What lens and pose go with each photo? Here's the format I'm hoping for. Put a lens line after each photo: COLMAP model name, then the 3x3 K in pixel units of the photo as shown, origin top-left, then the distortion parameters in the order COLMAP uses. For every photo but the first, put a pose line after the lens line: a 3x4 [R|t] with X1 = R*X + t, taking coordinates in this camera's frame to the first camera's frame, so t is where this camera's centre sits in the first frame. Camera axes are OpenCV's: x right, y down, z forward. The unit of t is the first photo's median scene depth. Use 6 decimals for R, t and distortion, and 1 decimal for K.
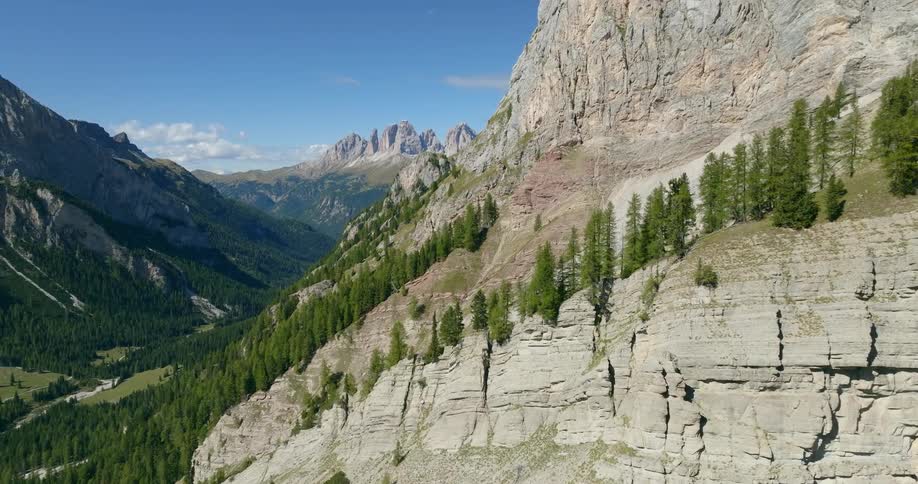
lens RADIAL K [[653.8, 0, 463.3], [0, 653.8, 244.3], [0, 0, 1]] dist [-0.007361, 0.018887]
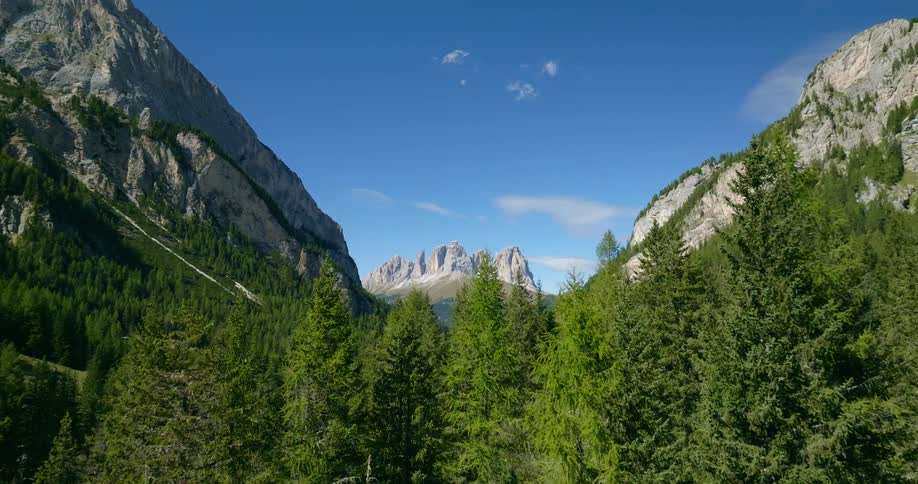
lens RADIAL K [[653.8, 0, 457.5], [0, 653.8, 244.9], [0, 0, 1]] dist [-0.007361, 0.018887]
pose [[0.999809, 0.002259, -0.019427, -0.343880], [-0.006567, 0.974416, -0.224656, 0.147976], [0.018422, 0.224741, 0.974244, 0.387777]]
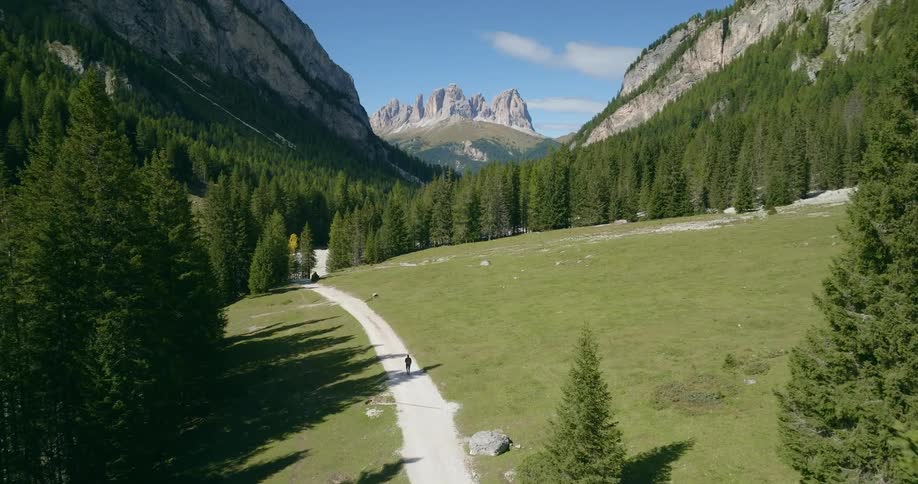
lens RADIAL K [[653.8, 0, 457.2], [0, 653.8, 247.1], [0, 0, 1]] dist [-0.007361, 0.018887]
pose [[0.999878, 0.001496, -0.015578, -0.352194], [-0.001266, 0.999890, 0.014777, 0.157039], [0.015598, -0.014756, 0.999769, 0.301285]]
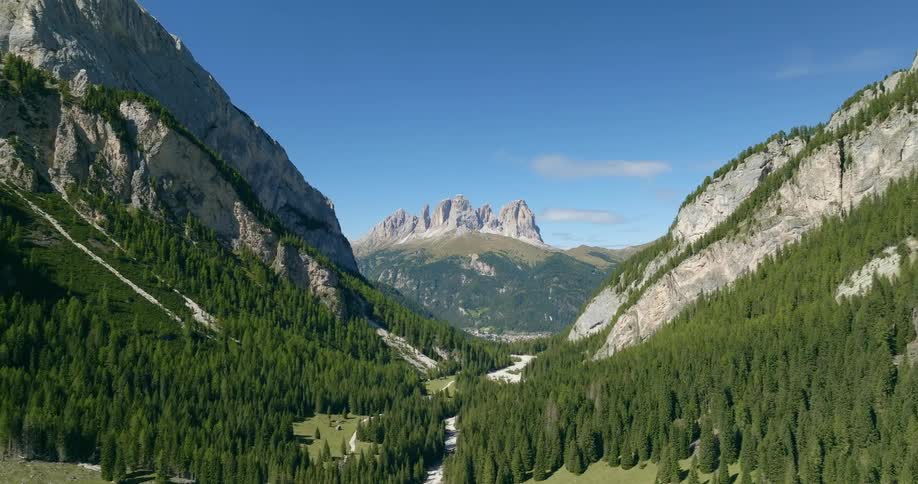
lens RADIAL K [[653.8, 0, 458.5], [0, 653.8, 245.1], [0, 0, 1]] dist [-0.007361, 0.018887]
pose [[0.999681, 0.004082, -0.024907, -0.349100], [-0.007721, 0.988985, -0.147813, 0.091385], [0.024029, 0.147958, 0.988702, 0.483705]]
